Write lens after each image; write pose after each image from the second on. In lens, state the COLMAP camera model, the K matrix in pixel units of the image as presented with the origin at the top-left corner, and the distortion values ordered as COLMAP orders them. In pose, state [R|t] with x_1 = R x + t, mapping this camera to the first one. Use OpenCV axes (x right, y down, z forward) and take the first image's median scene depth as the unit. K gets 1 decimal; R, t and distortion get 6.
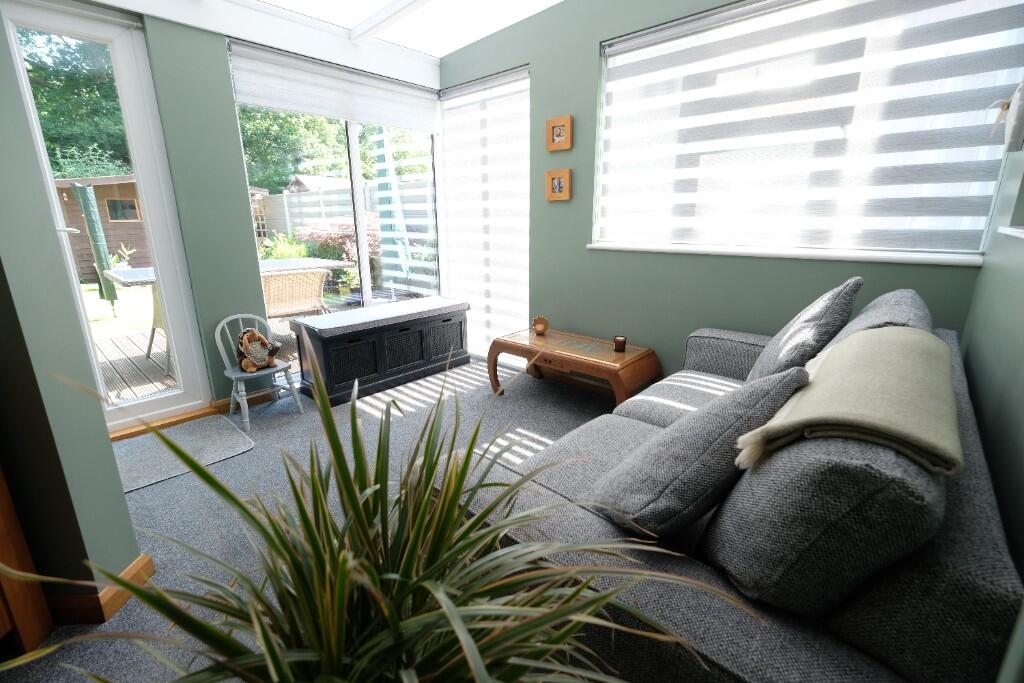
lens RADIAL K [[446.2, 0, 512.1], [0, 446.2, 338.3], [0, 0, 1]] dist [-0.000790, 0.000176]
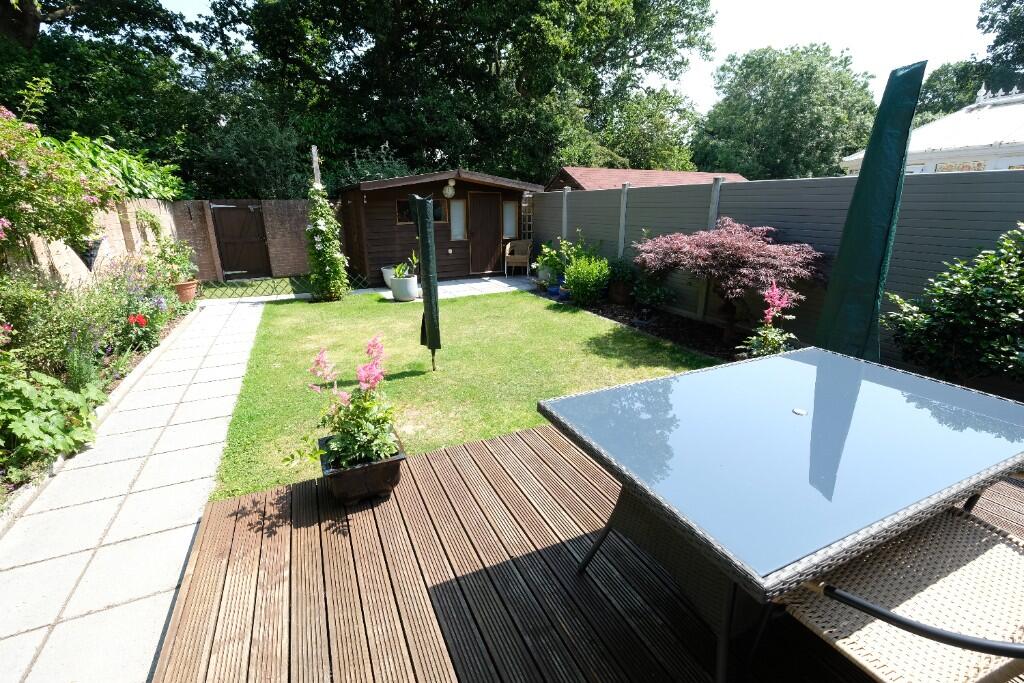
lens RADIAL K [[446.2, 0, 508.9], [0, 446.2, 339.3], [0, 0, 1]] dist [-0.000790, 0.000176]
pose [[0.918587, 0.112709, -0.378807, -0.255827], [-0.099621, 0.993557, 0.054045, -0.080547], [0.382457, -0.011908, 0.923896, 0.179949]]
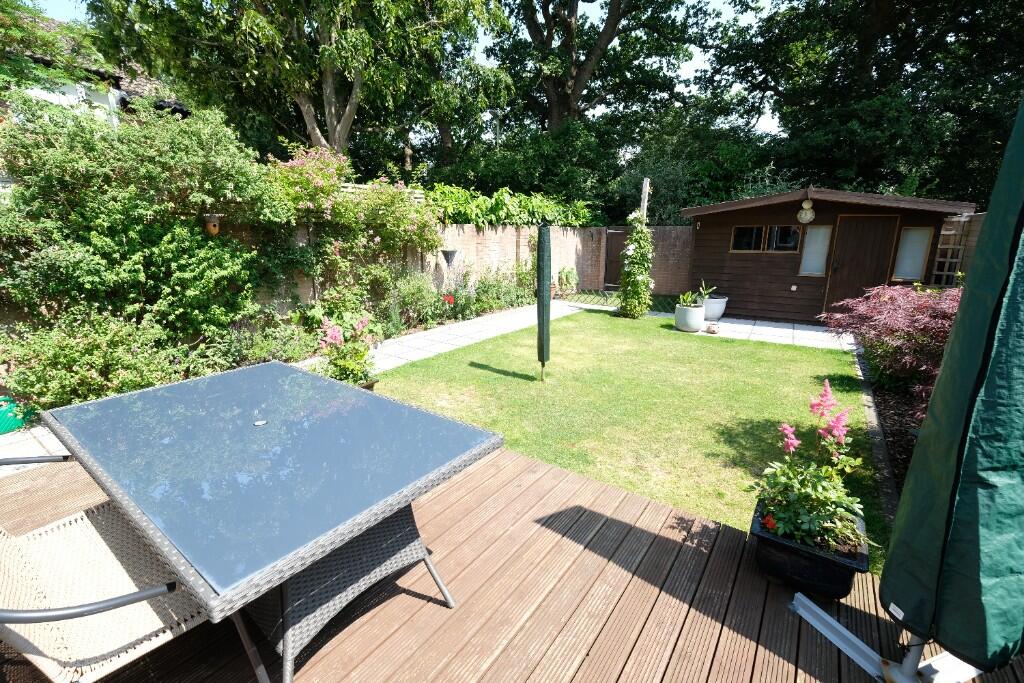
lens RADIAL K [[446.2, 0, 508.9], [0, 446.2, 338.4], [0, 0, 1]] dist [-0.000790, 0.000176]
pose [[0.114229, 0.235088, -0.965238, -0.059672], [-0.258562, 0.945149, 0.199596, -0.142198], [0.959217, 0.226775, 0.168749, 0.409825]]
